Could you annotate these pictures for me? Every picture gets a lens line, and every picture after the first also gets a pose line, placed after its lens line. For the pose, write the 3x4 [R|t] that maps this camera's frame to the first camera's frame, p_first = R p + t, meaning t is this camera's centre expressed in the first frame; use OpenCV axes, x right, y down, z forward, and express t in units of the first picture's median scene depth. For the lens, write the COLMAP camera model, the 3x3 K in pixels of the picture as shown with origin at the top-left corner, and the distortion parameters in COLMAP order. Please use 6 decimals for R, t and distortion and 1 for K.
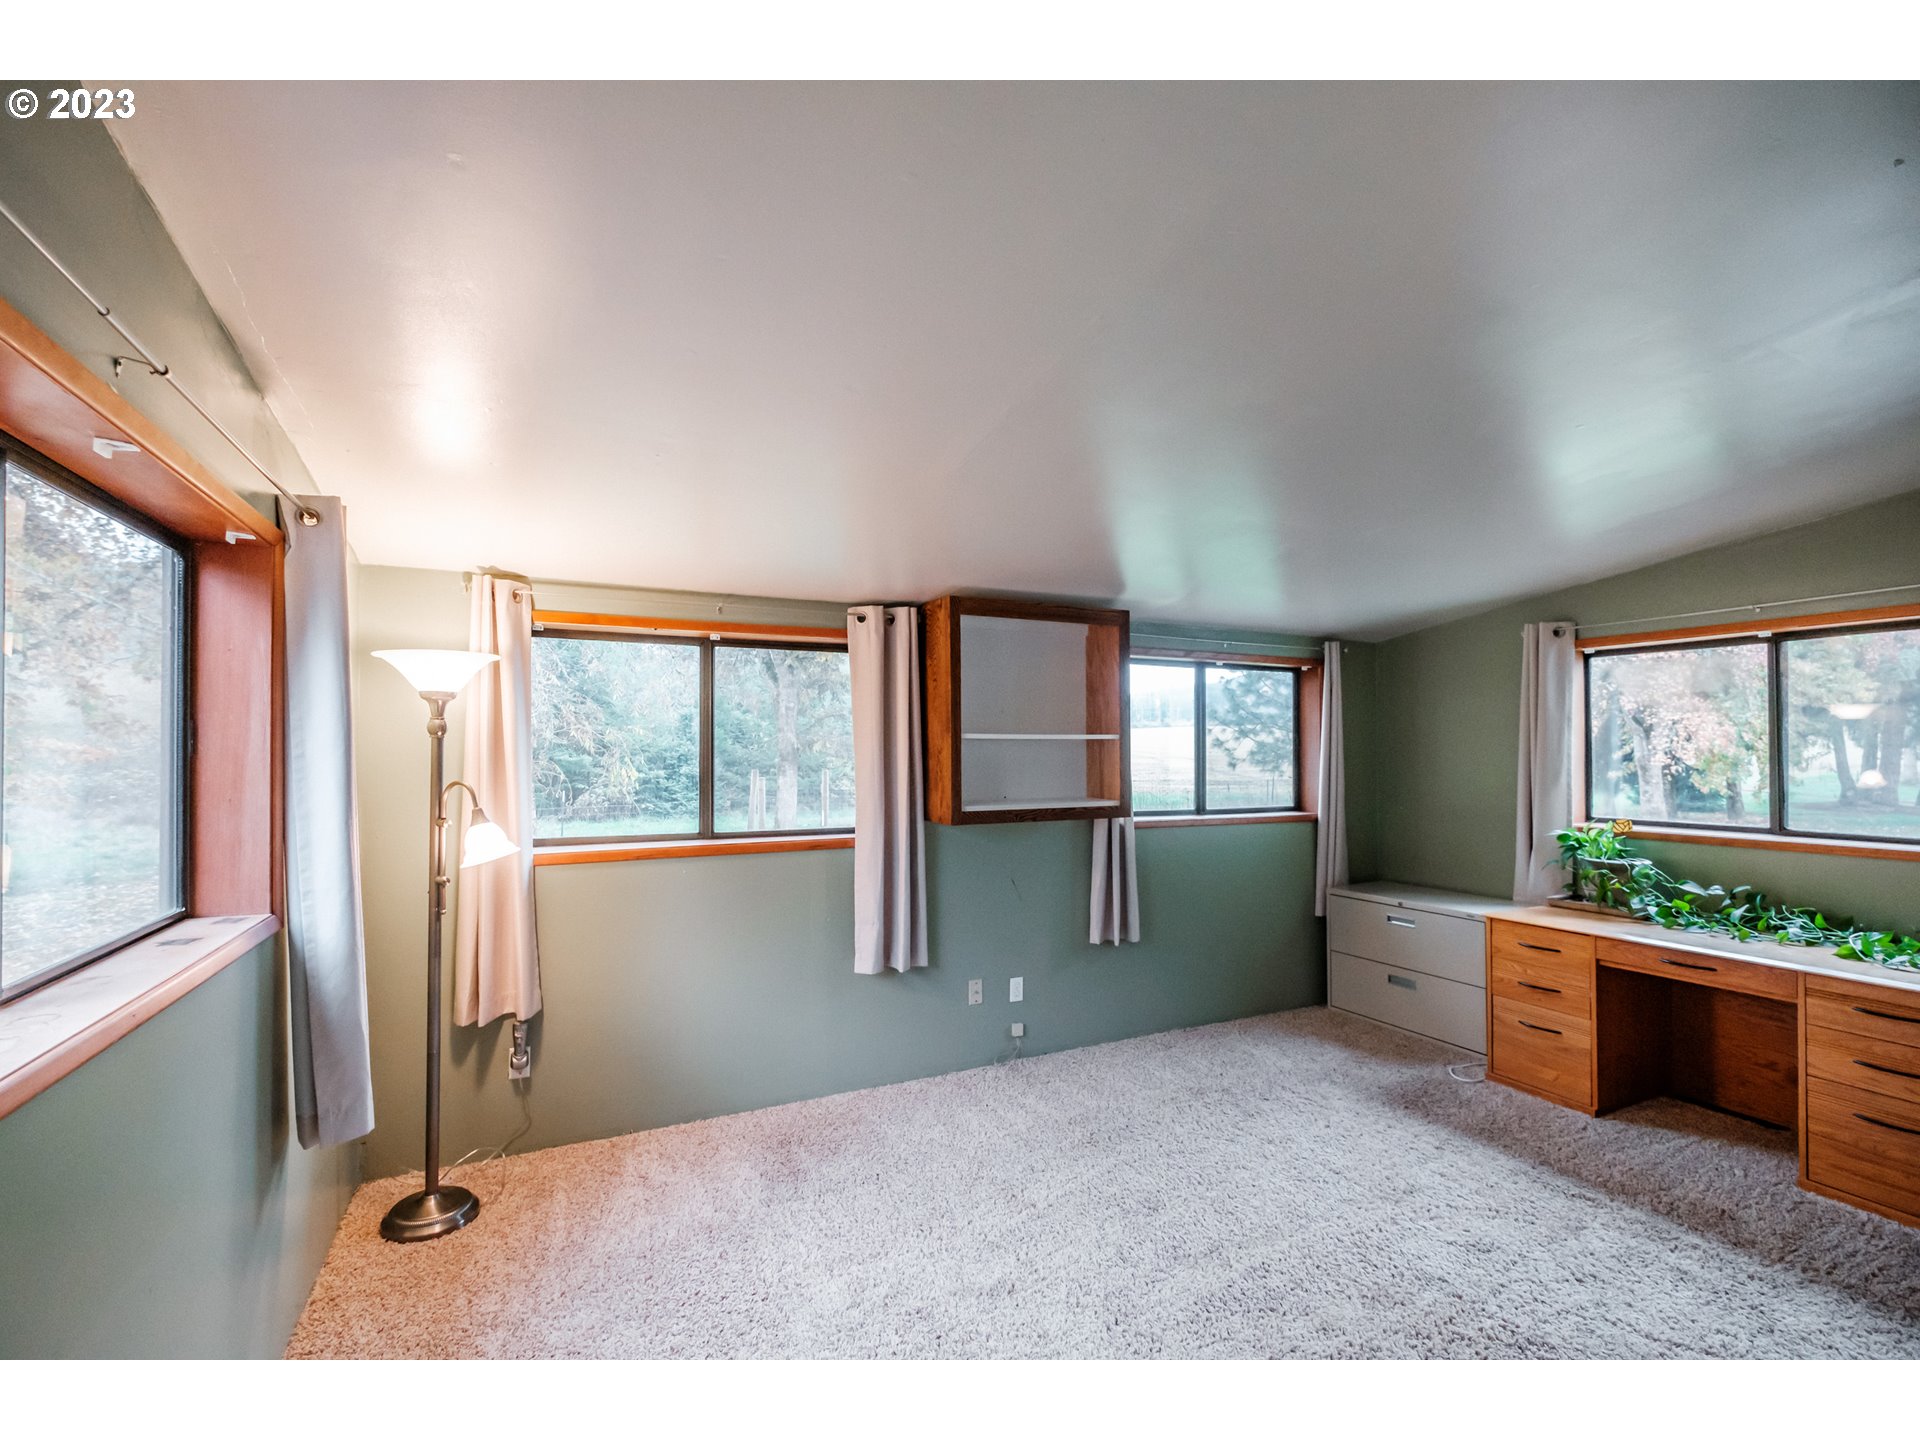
lens RADIAL K [[839.6, 0, 946.7], [0, 839.6, 740.6], [0, 0, 1]] dist [-0.008882, 0.000313]
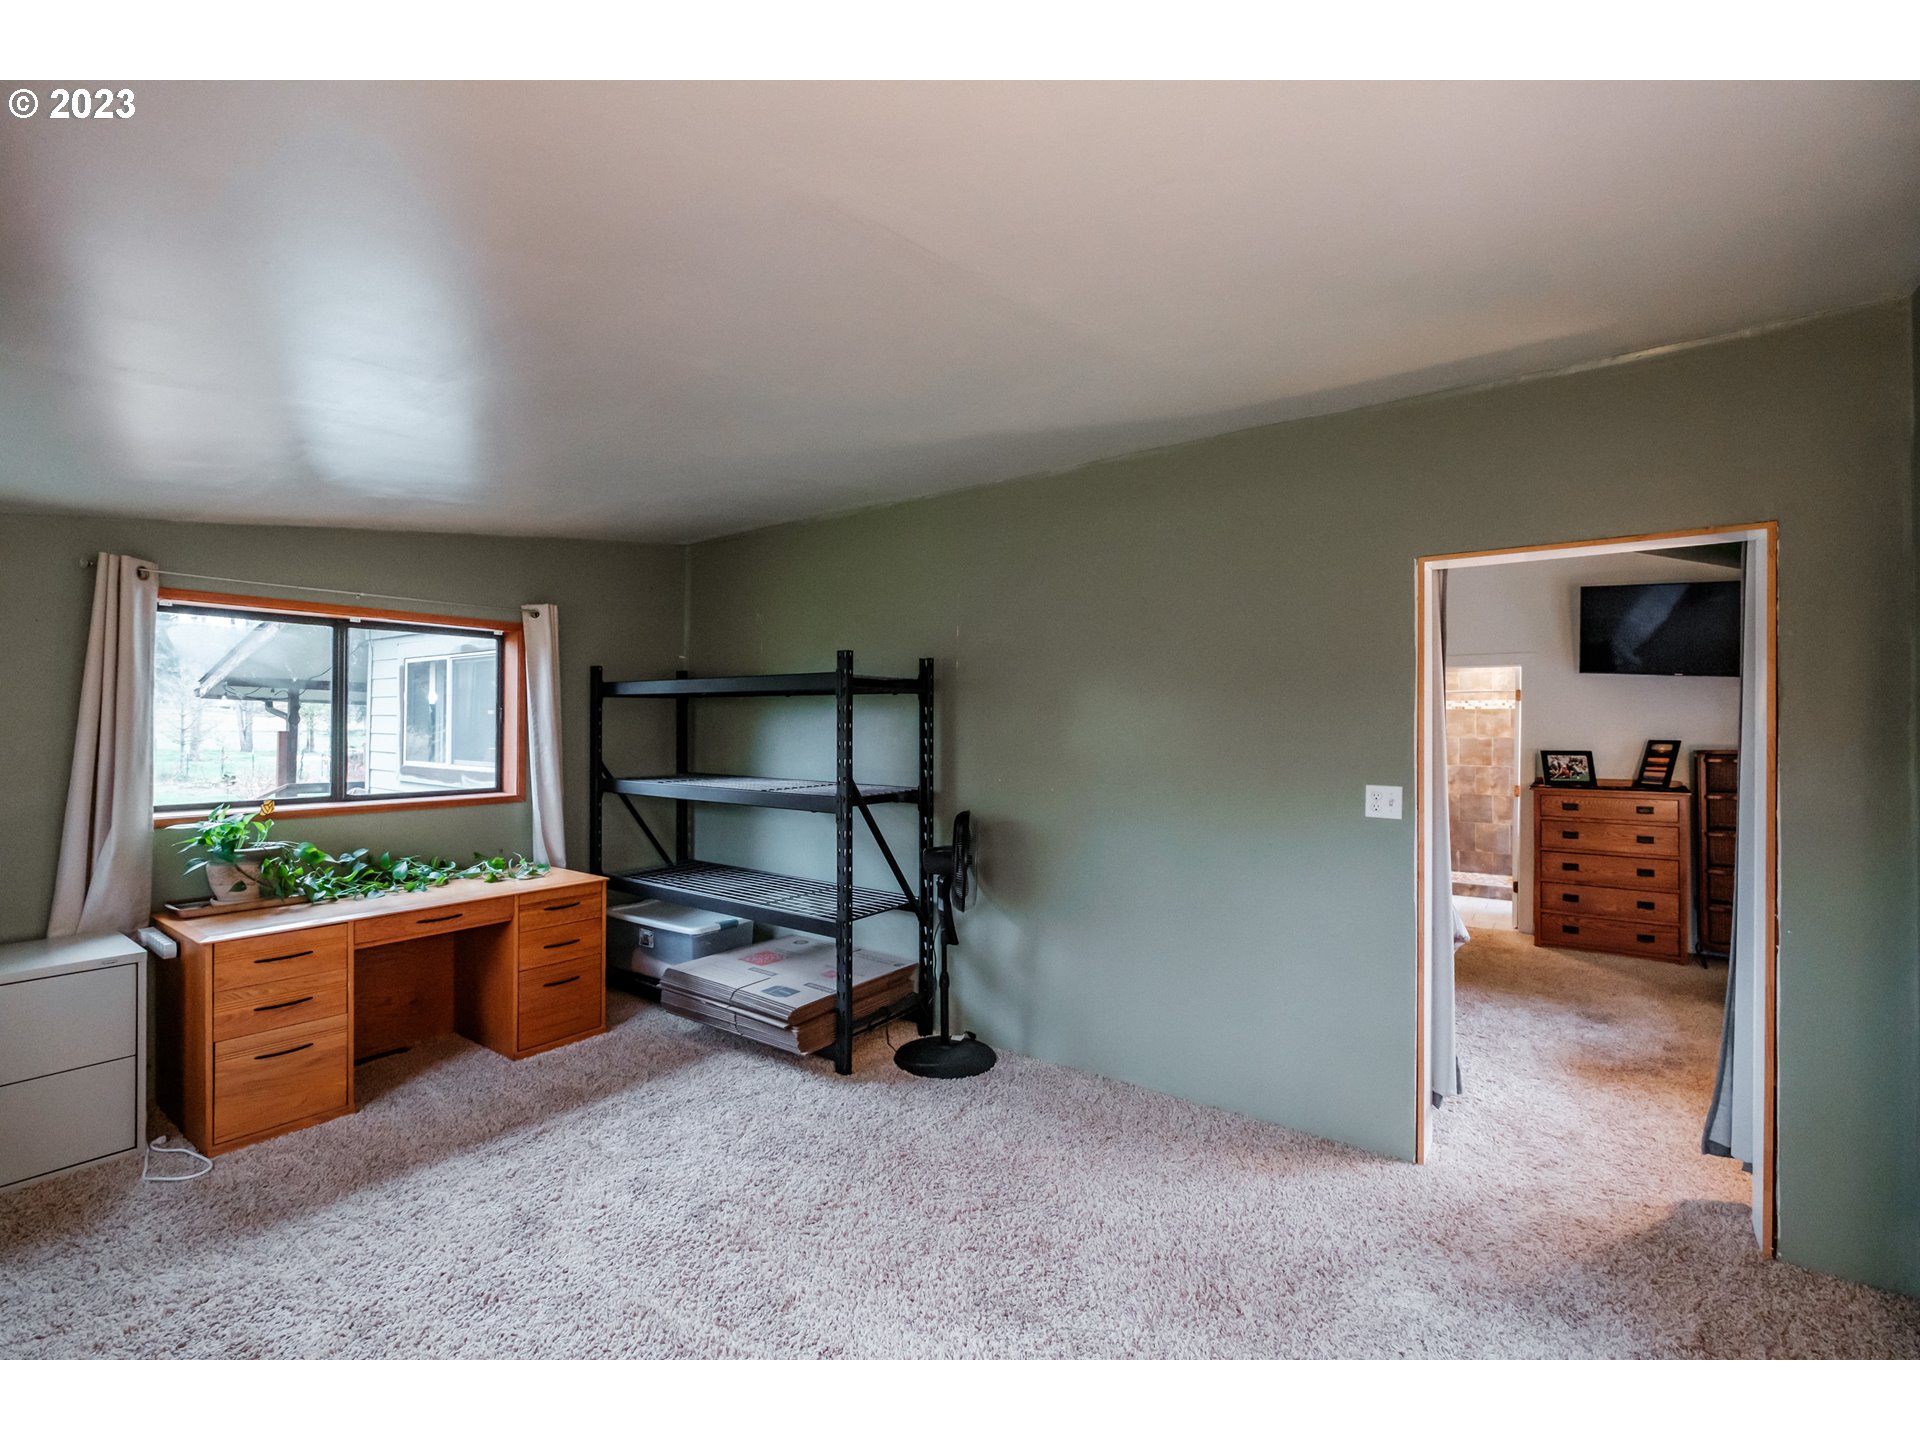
lens RADIAL K [[834.0, 0, 944.2], [0, 834.0, 723.1], [0, 0, 1]] dist [-0.010167, 0.000881]
pose [[-0.466209, 0.000417, 0.884675, -0.365857], [-0.016207, 0.999828, -0.009012, 0.006957], [-0.884526, -0.018540, -0.466122, 0.847593]]
